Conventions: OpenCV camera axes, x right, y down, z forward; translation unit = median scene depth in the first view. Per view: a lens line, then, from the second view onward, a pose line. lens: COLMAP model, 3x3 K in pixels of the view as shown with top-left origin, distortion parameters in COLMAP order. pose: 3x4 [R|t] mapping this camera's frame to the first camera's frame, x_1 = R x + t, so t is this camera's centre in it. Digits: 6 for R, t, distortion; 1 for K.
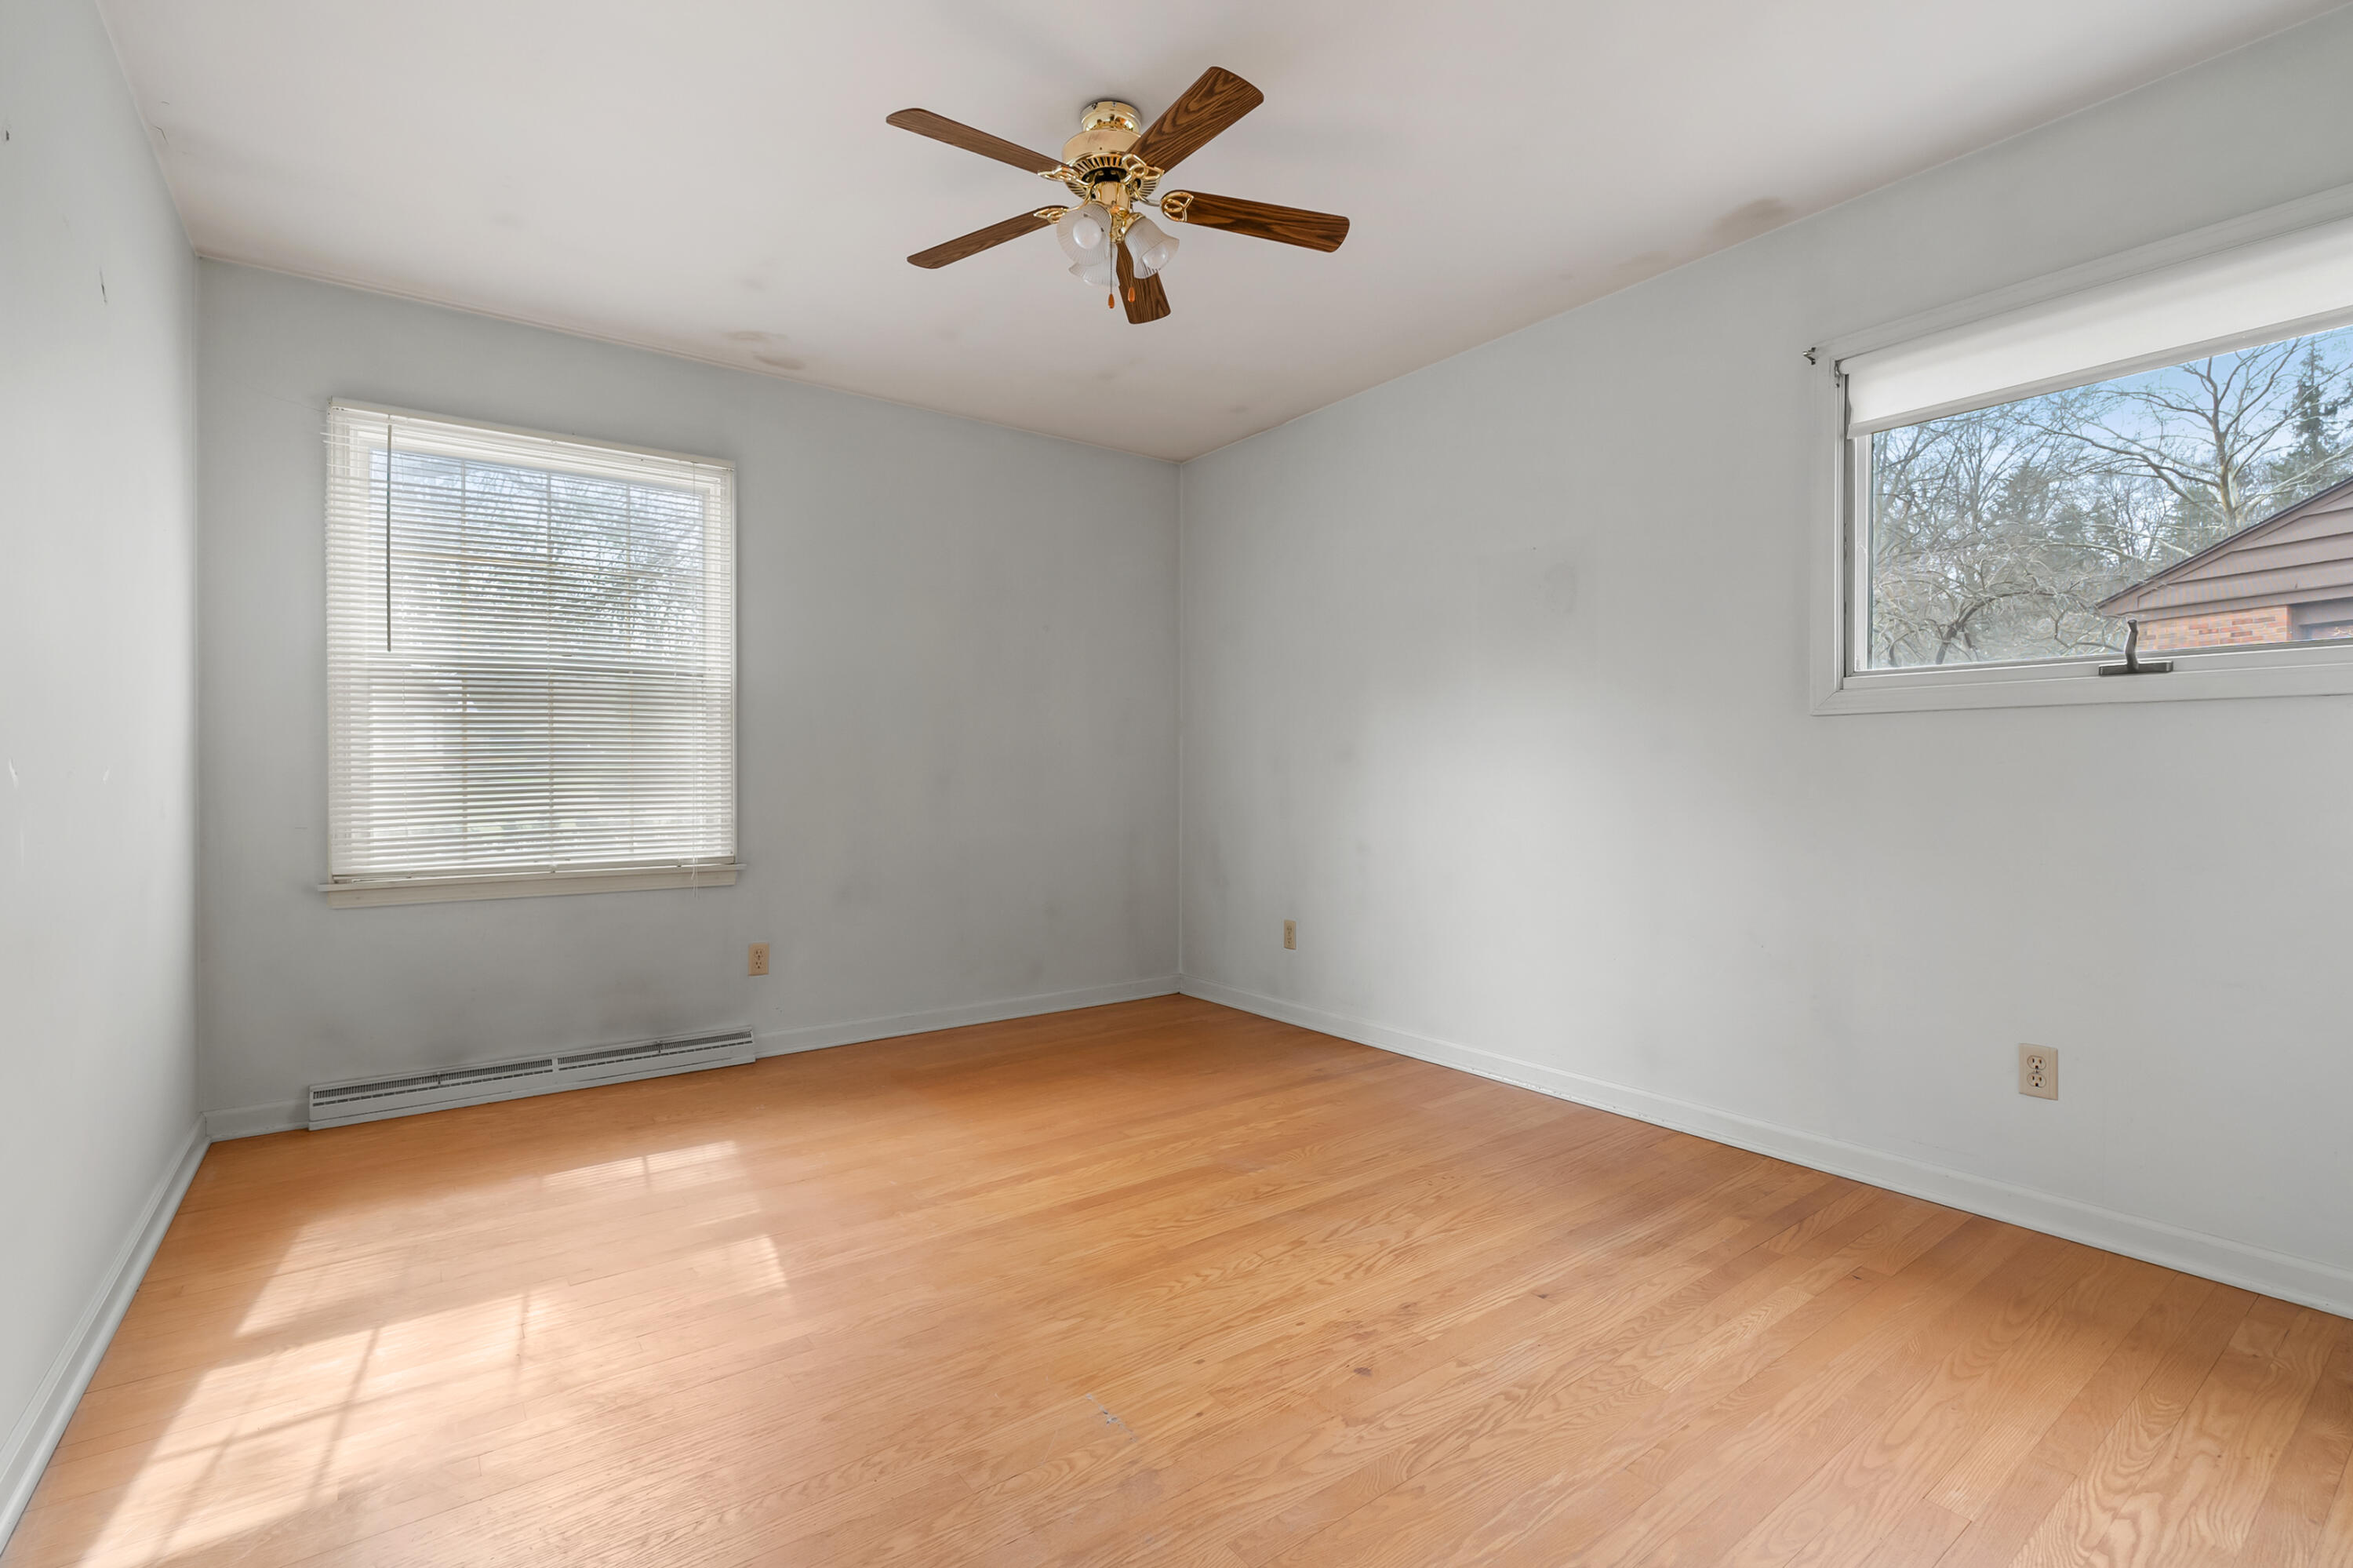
lens RADIAL K [[1072.5, 0, 1174.9], [0, 1072.5, 776.7], [0, 0, 1]] dist [-0.007231, 0.001408]
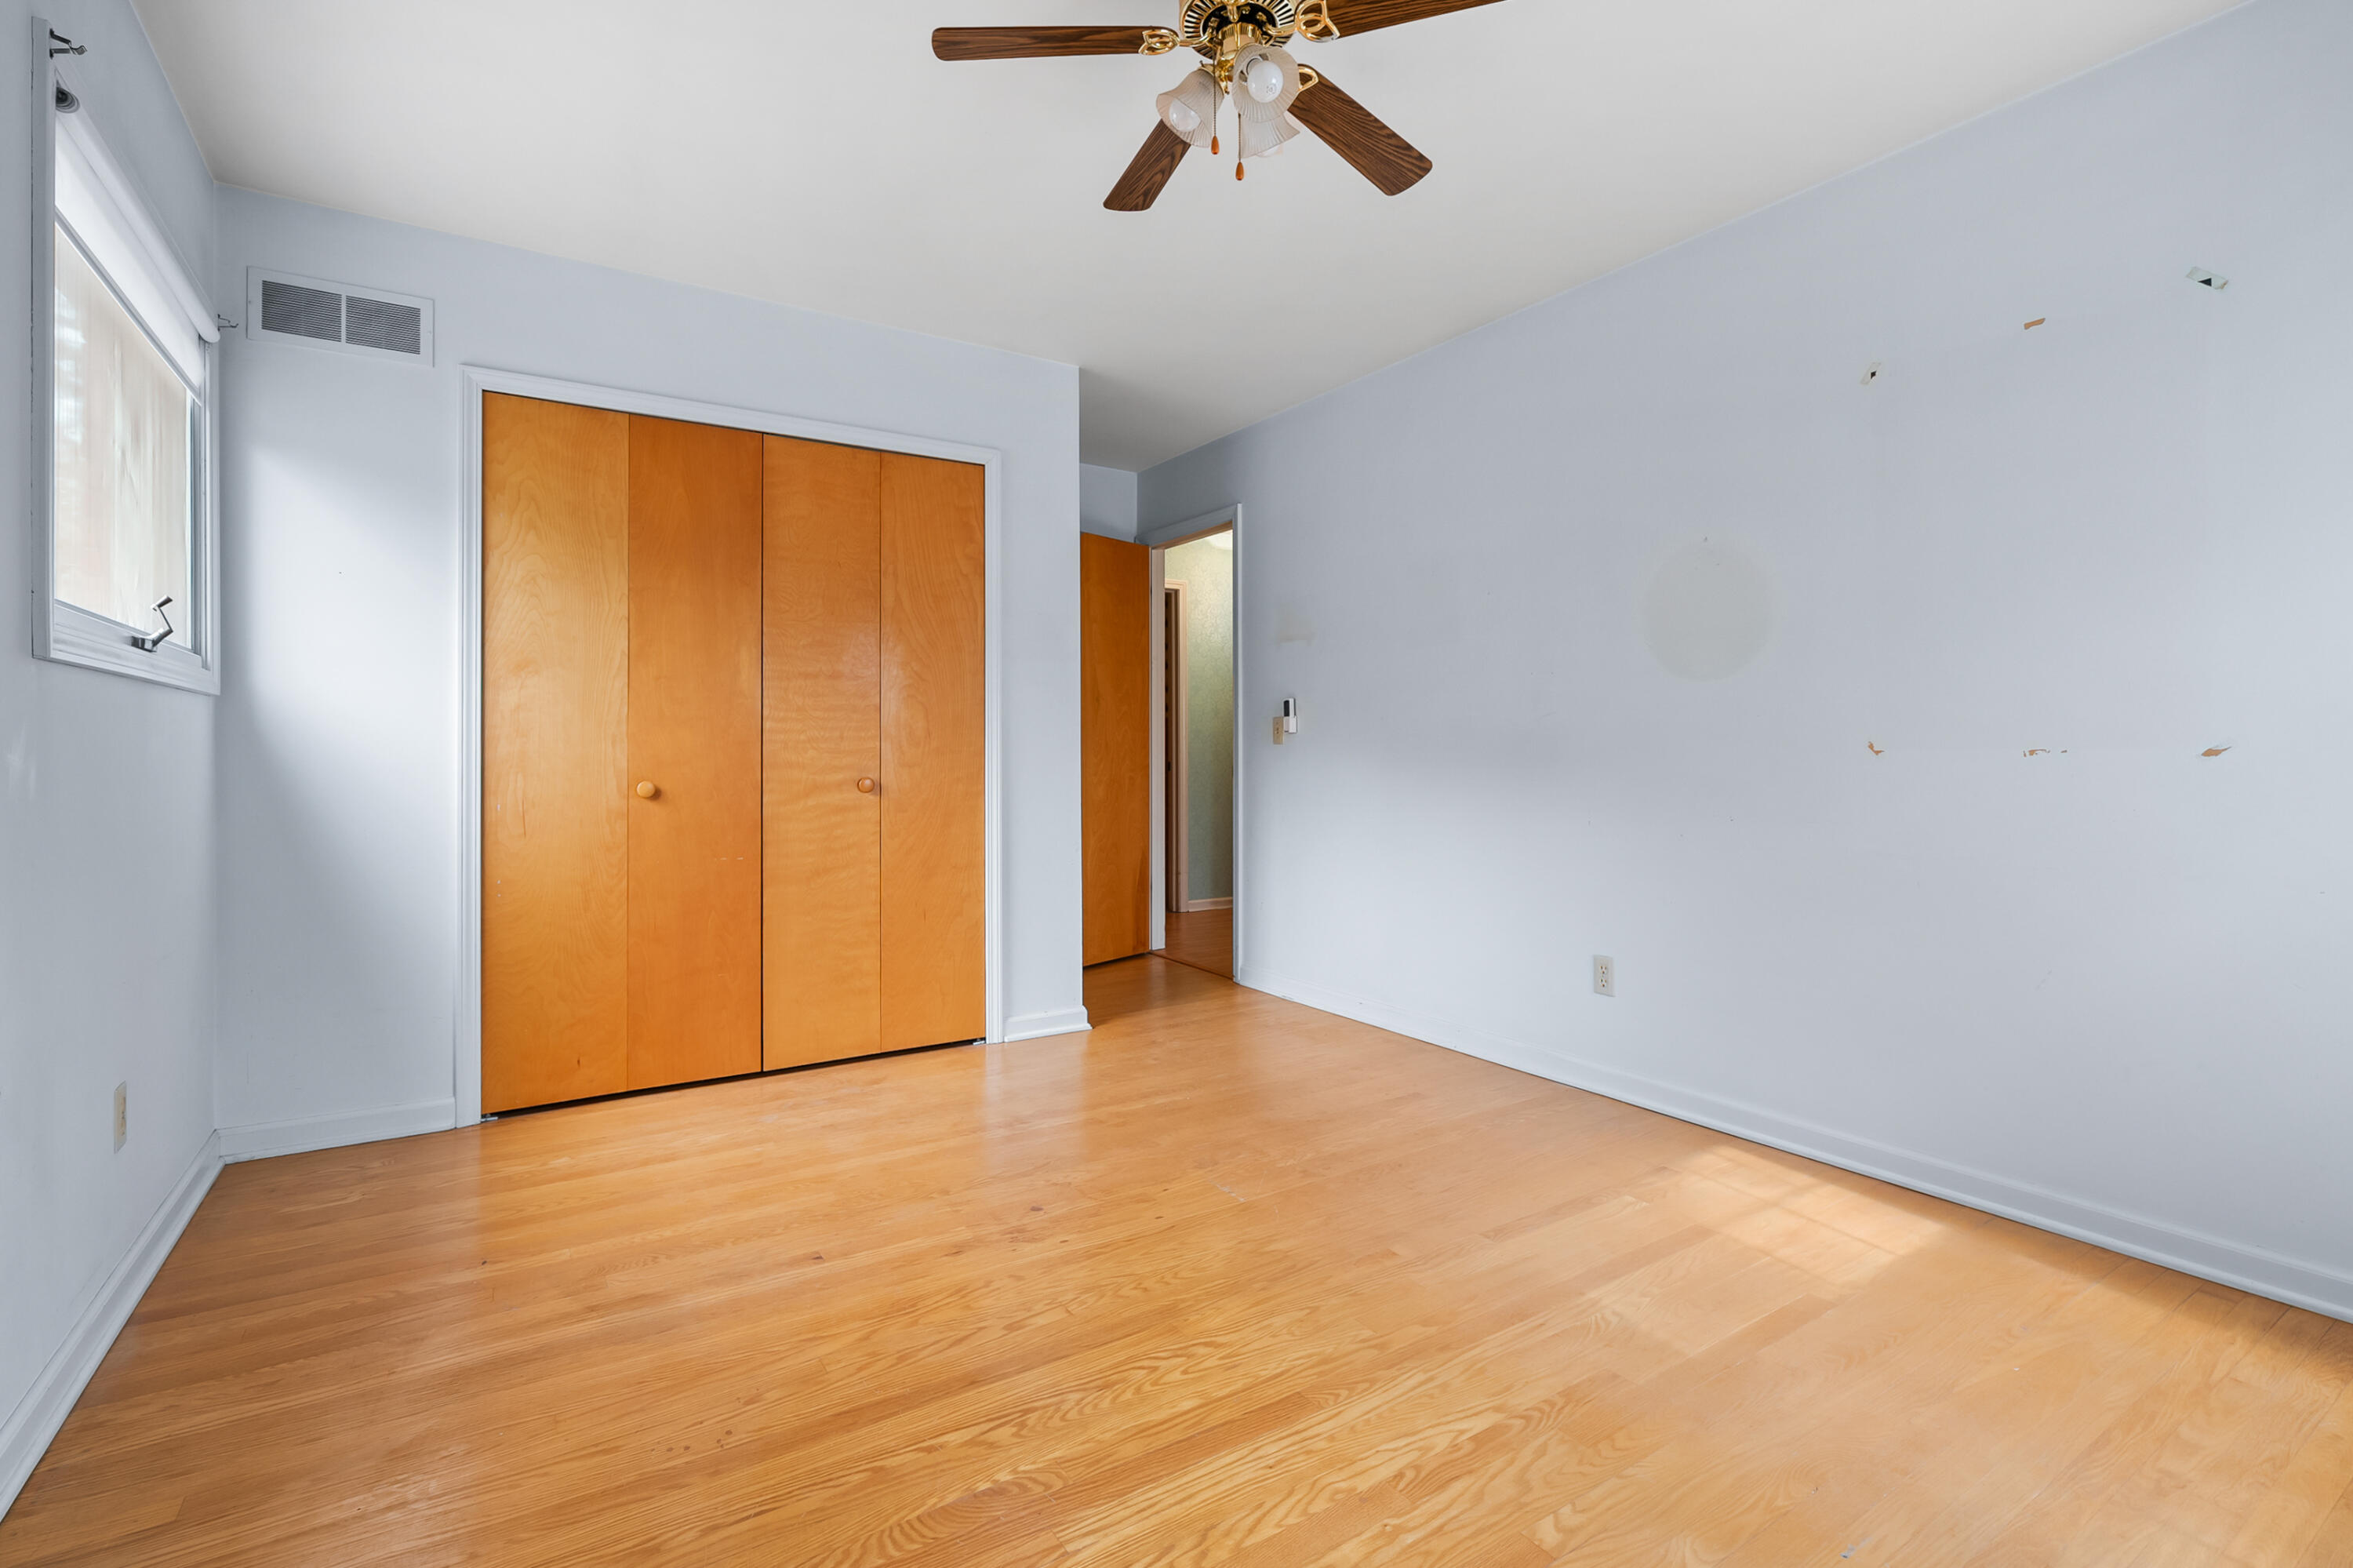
lens RADIAL K [[1072.5, 0, 1176.3], [0, 1072.5, 767.1], [0, 0, 1]] dist [-0.007231, 0.001408]
pose [[-0.998235, 0.001887, 0.059350, -0.066001], [0.003081, 0.999795, 0.020036, -0.009990], [-0.059300, 0.020184, -0.998036, 2.034437]]
